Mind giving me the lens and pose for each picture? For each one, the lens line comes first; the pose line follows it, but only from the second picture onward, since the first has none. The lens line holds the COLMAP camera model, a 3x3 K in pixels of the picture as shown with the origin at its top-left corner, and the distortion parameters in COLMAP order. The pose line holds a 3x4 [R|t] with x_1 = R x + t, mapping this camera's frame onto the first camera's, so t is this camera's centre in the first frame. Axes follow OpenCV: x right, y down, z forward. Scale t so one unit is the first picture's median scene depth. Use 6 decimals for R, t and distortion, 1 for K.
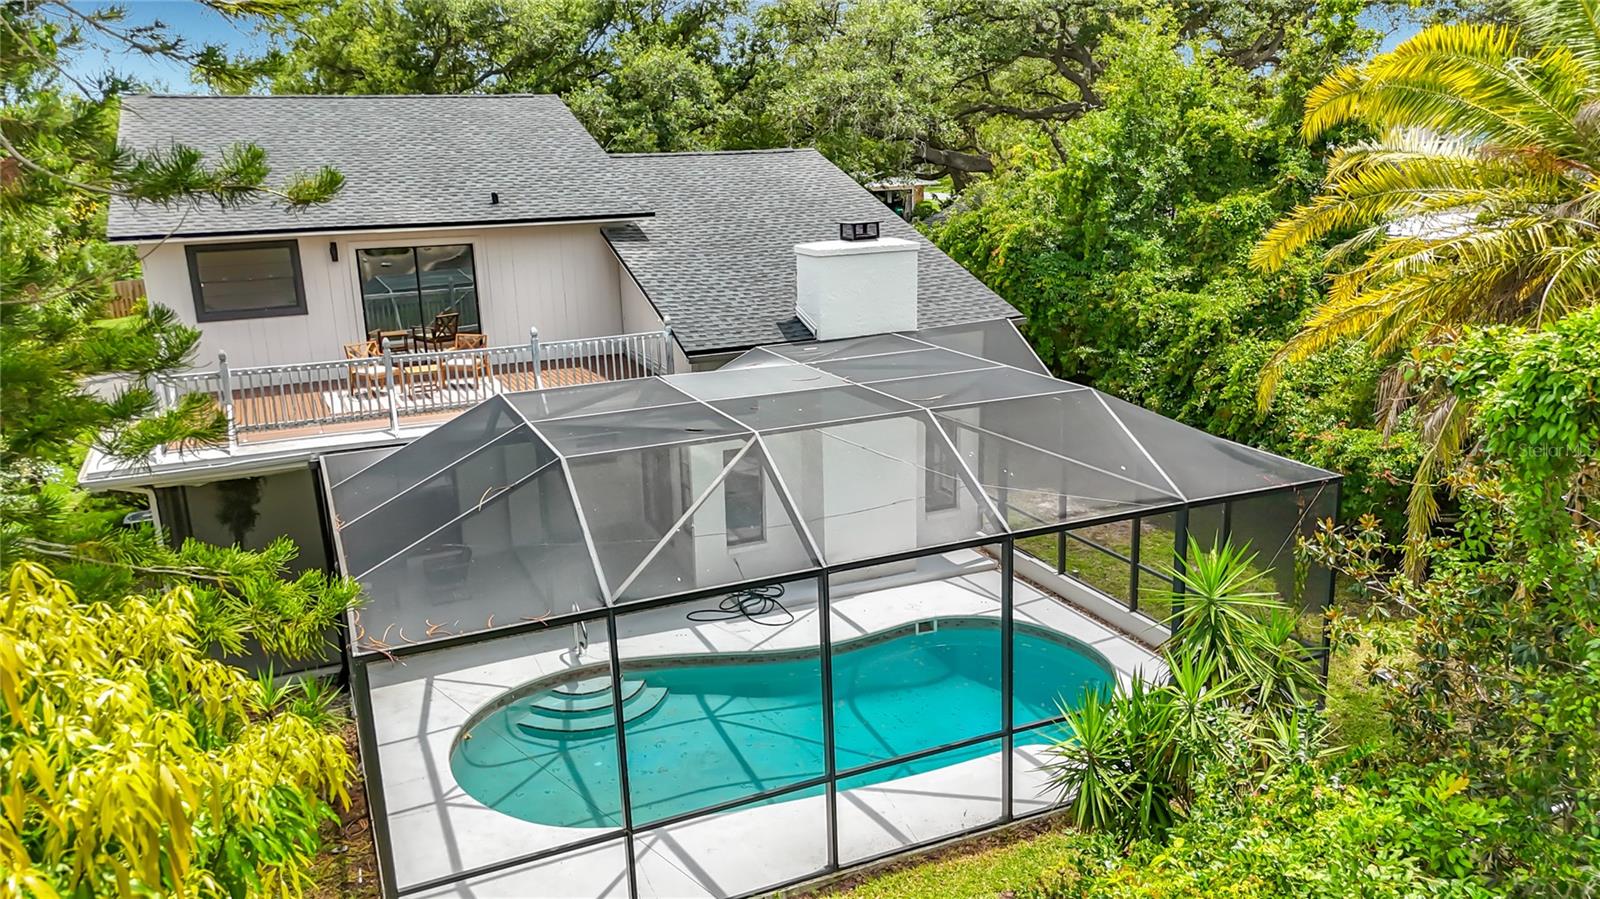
lens RADIAL K [[1175.9, 0, 800.0], [0, 1175.9, 449.5], [0, 0, 1]] dist [0.086029, -0.103546]
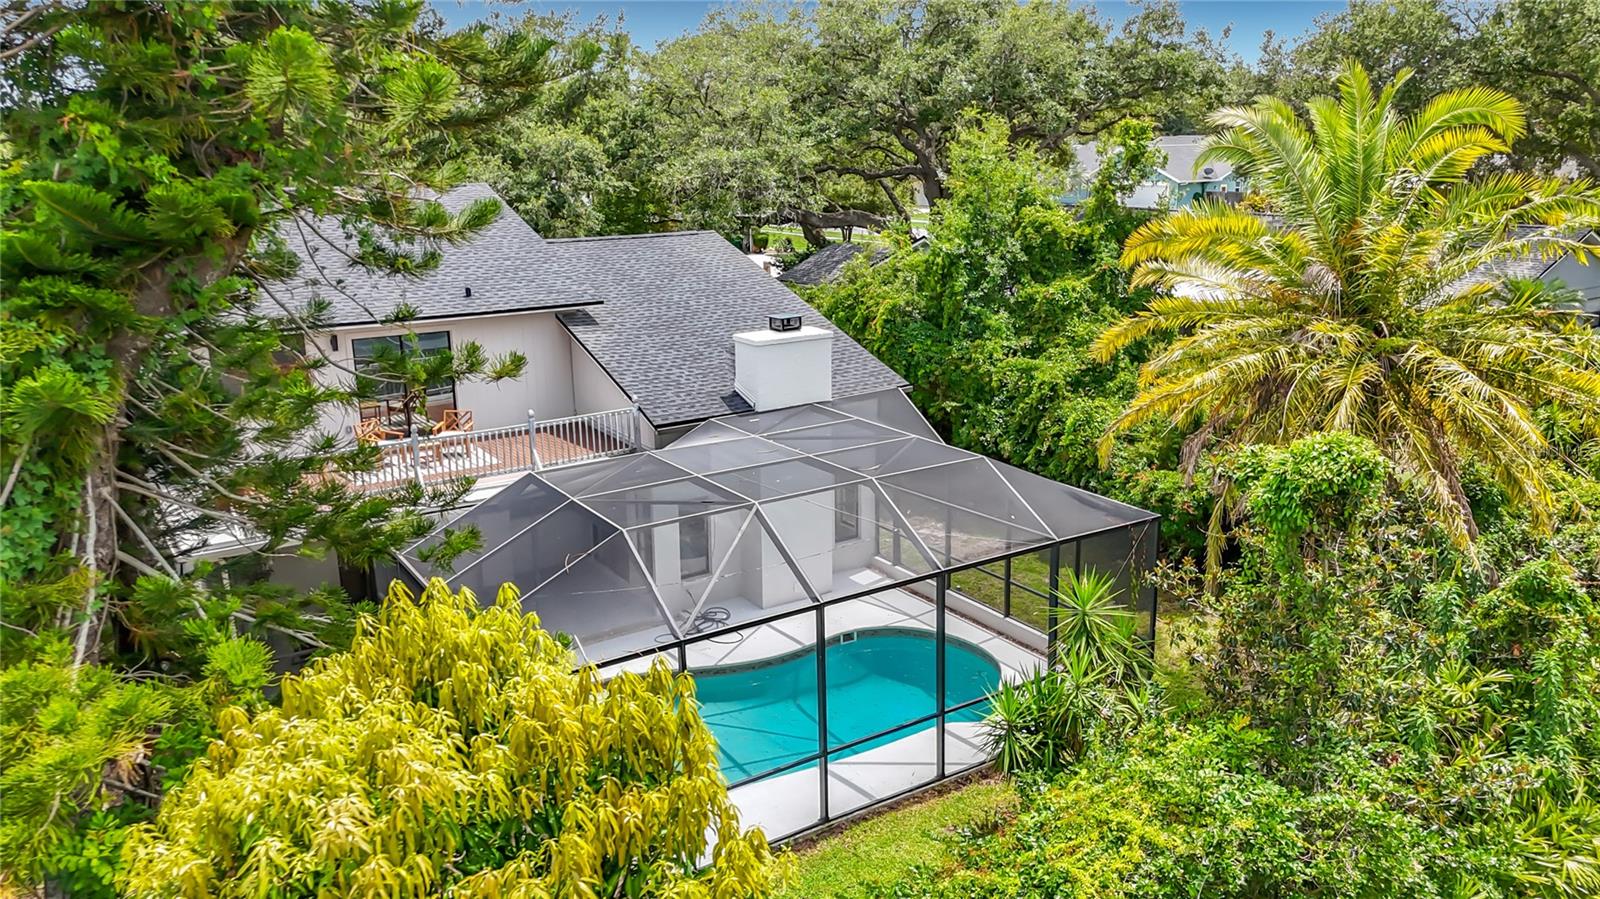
lens RADIAL K [[1171.8, 0, 794.1], [0, 1171.8, 443.6], [0, 0, 1]] dist [0.170782, -0.483869]
pose [[0.988057, -0.027553, 0.151607, -0.135585], [0.028890, 0.999561, -0.006625, -0.049853], [-0.151358, 0.010926, 0.988419, -0.237546]]
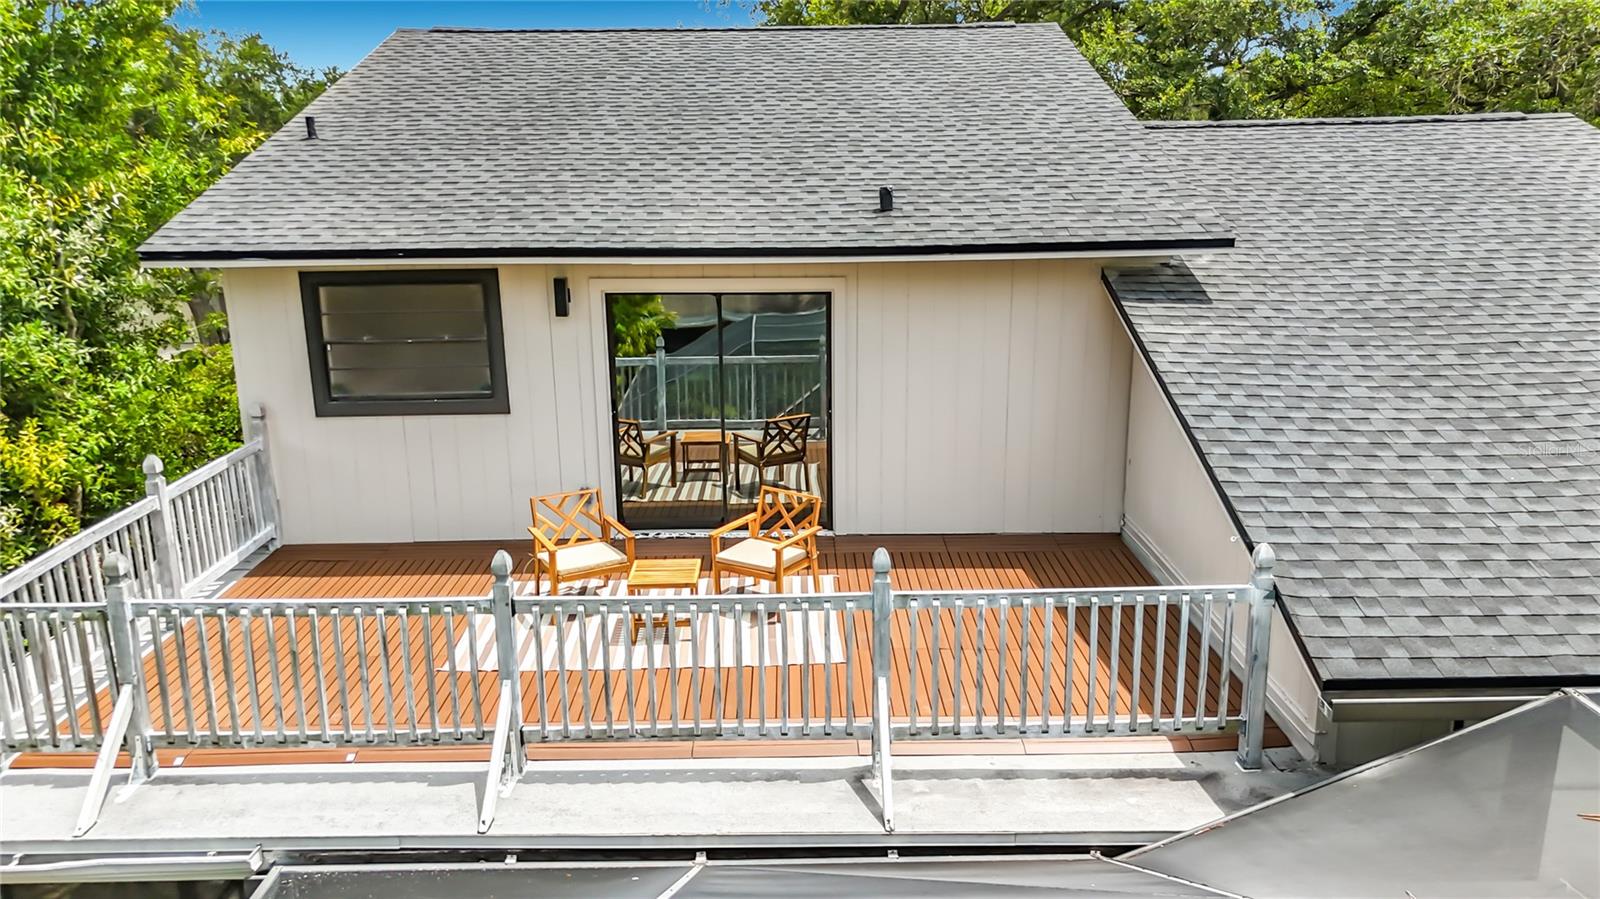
lens RADIAL K [[1175.9, 0, 800.0], [0, 1175.9, 449.5], [0, 0, 1]] dist [0.086029, -0.103546]
pose [[0.915094, 0.111488, -0.387521, -0.105180], [-0.113320, 0.993392, 0.018201, -0.131236], [0.386990, 0.027259, 0.921681, 0.620526]]
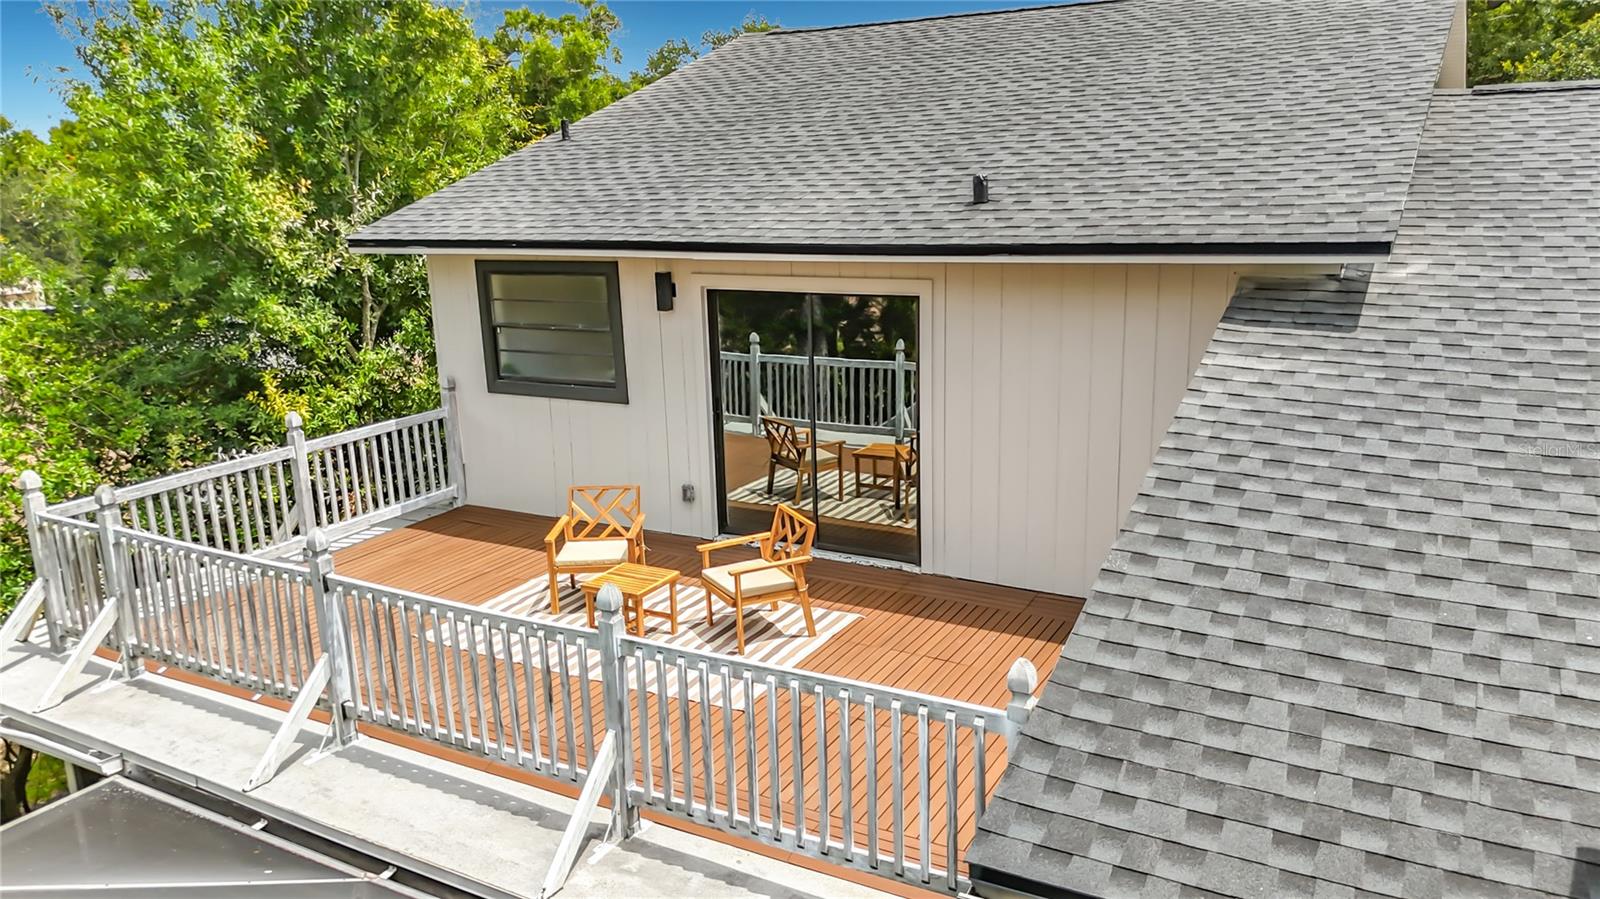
lens RADIAL K [[1175.9, 0, 800.0], [0, 1175.9, 449.5], [0, 0, 1]] dist [0.086029, -0.103546]
pose [[0.586778, 0.193305, -0.786337, 0.048210], [-0.191073, 0.976719, 0.097525, -0.171753], [0.786882, 0.093022, 0.610052, 0.800475]]
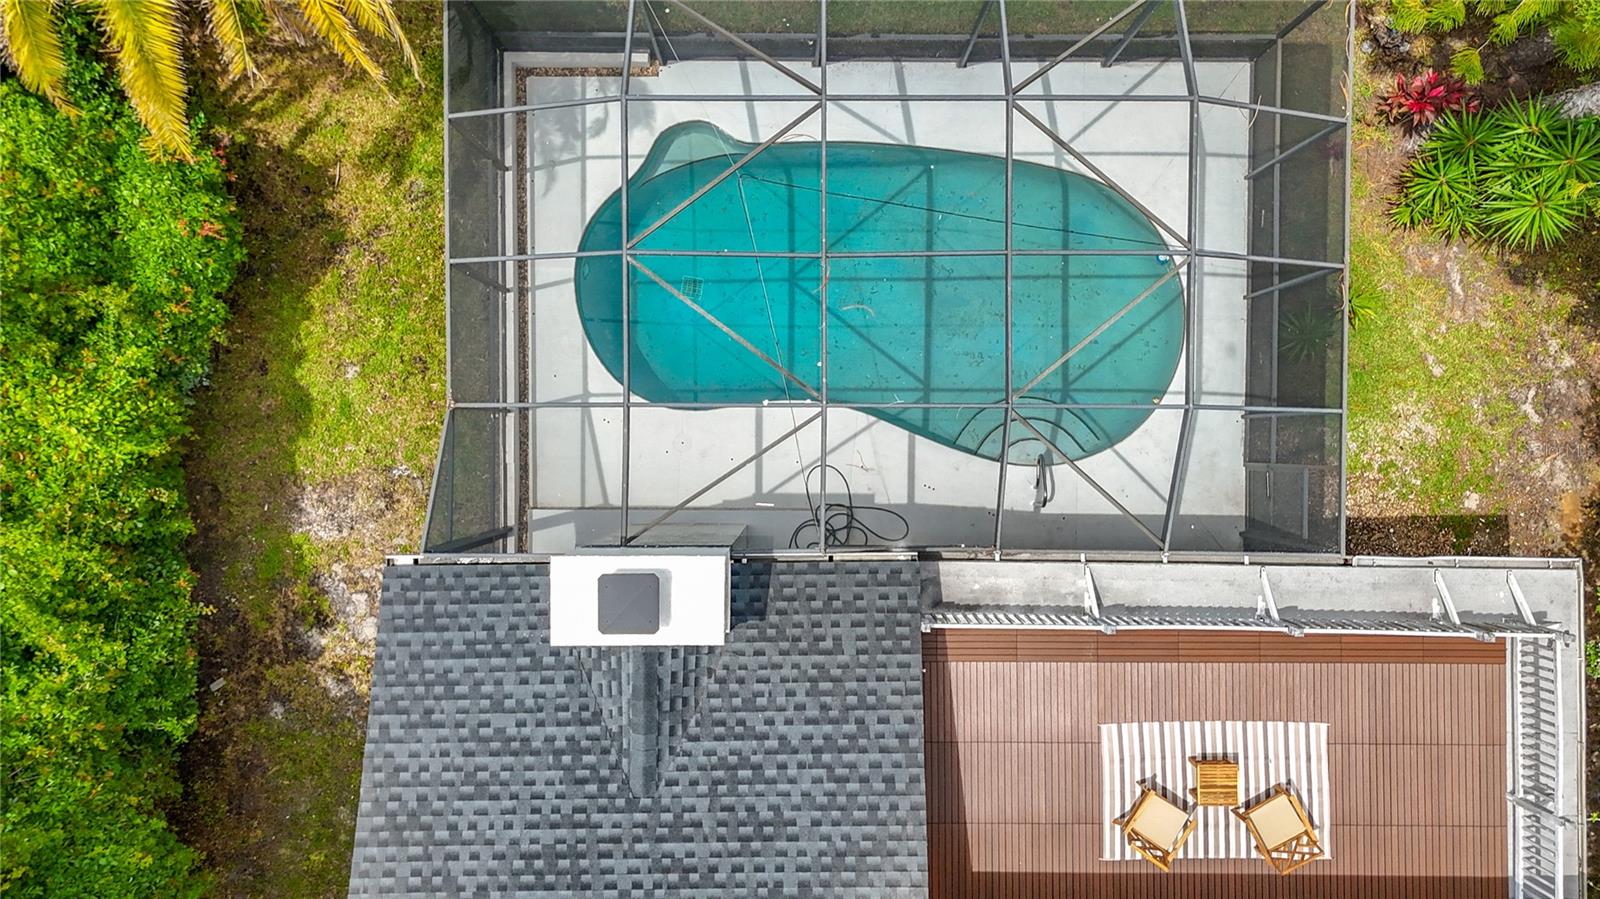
lens RADIAL K [[1175.9, 0, 800.0], [0, 1175.9, 449.5], [0, 0, 1]] dist [0.086029, -0.103546]
pose [[-0.910779, -0.412724, 0.011824, -0.007088], [0.128254, -0.255572, 0.958245, -0.794843], [-0.392469, 0.874266, 0.285703, 0.723698]]
